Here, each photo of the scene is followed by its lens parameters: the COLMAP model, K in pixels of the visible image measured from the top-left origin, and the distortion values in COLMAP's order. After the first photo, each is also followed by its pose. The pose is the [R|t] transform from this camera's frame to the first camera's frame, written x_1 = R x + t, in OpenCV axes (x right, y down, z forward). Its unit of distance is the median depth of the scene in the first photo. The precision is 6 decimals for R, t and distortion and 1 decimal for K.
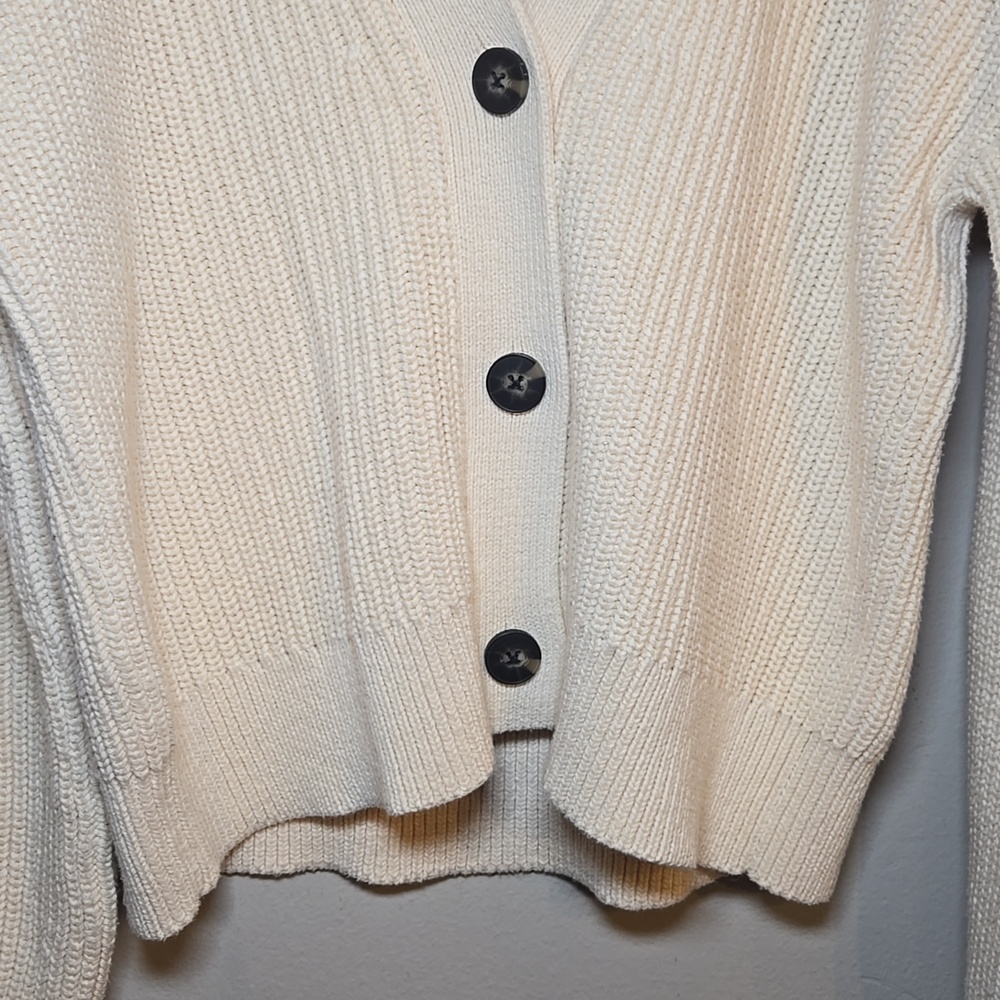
lens RADIAL K [[1493.2, 0, 510.8], [0, 1493.2, 495.3], [0, 0, 1]] dist [0.069203, 0.000000]
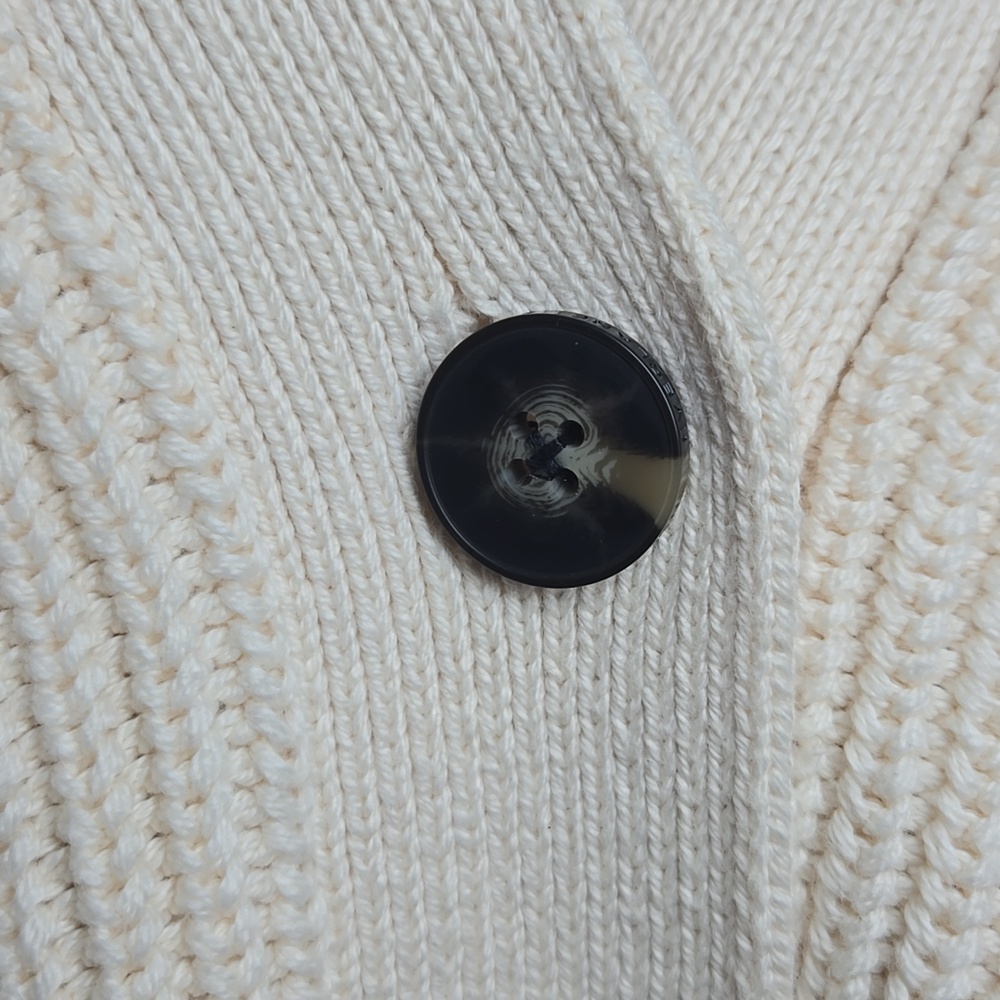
lens RADIAL K [[1493.2, 0, 494.9], [0, 1493.2, 499.8], [0, 0, 1]] dist [0.069203, 0.000000]
pose [[0.959348, -0.034130, 0.280153, -0.077777], [0.060179, 0.994570, -0.084911, -0.239994], [-0.275734, 0.098318, 0.956193, 0.752249]]
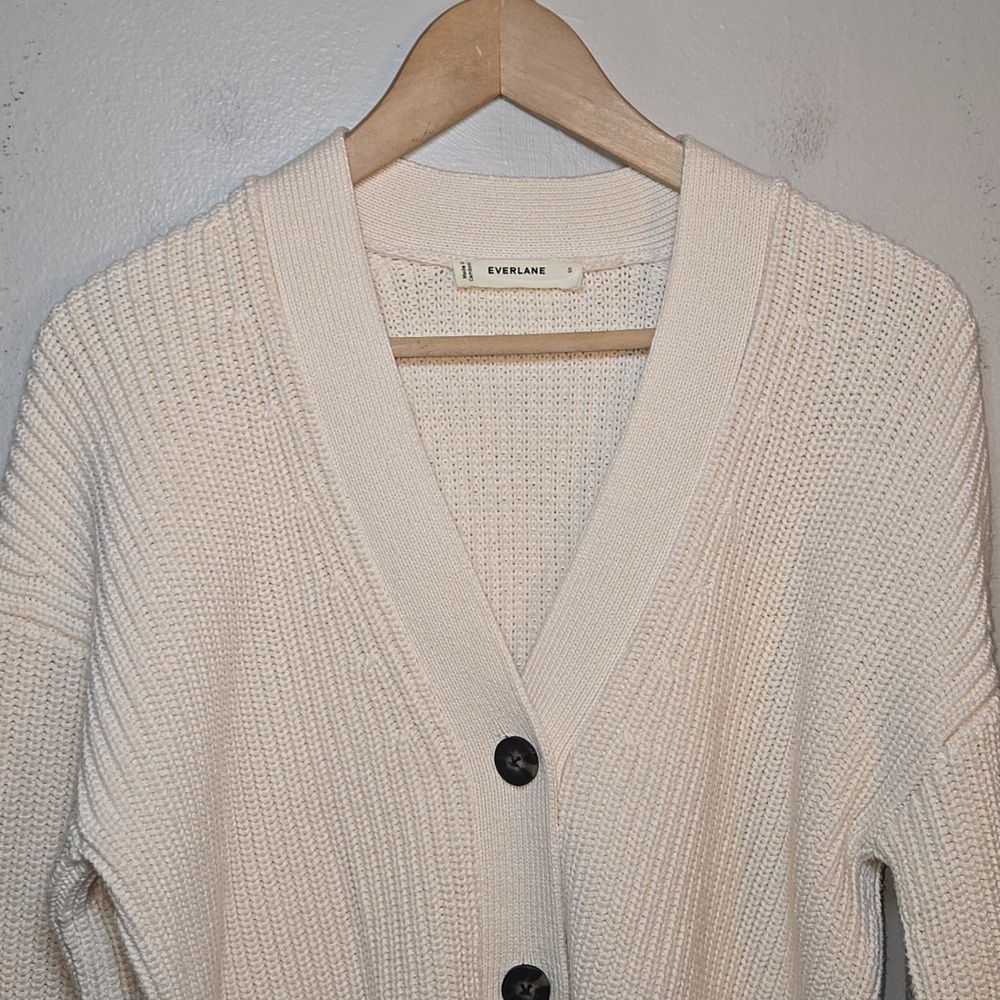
lens RADIAL K [[1493.2, 0, 496.5], [0, 1493.2, 502.9], [0, 0, 1]] dist [0.069203, 0.000000]
pose [[0.999792, 0.010220, 0.017648, -0.047845], [-0.006589, 0.980832, -0.194743, -0.233712], [-0.019301, 0.194587, 0.980695, -0.308361]]
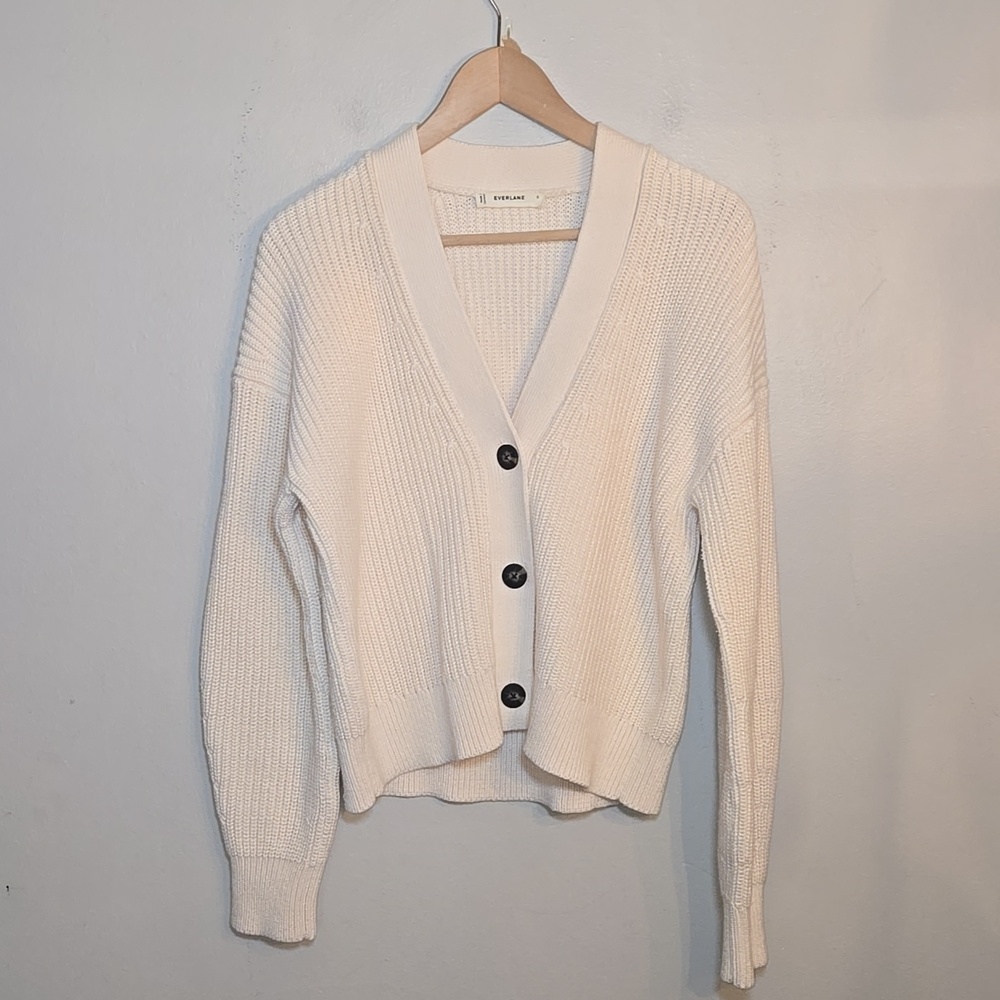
lens RADIAL K [[1493.2, 0, 501.3], [0, 1493.2, 516.9], [0, 0, 1]] dist [0.069203, 0.000000]
pose [[0.996472, 0.013565, -0.082826, 0.184706], [-0.022412, 0.994024, -0.106839, 0.088958], [0.080882, 0.108318, 0.990821, -1.423235]]
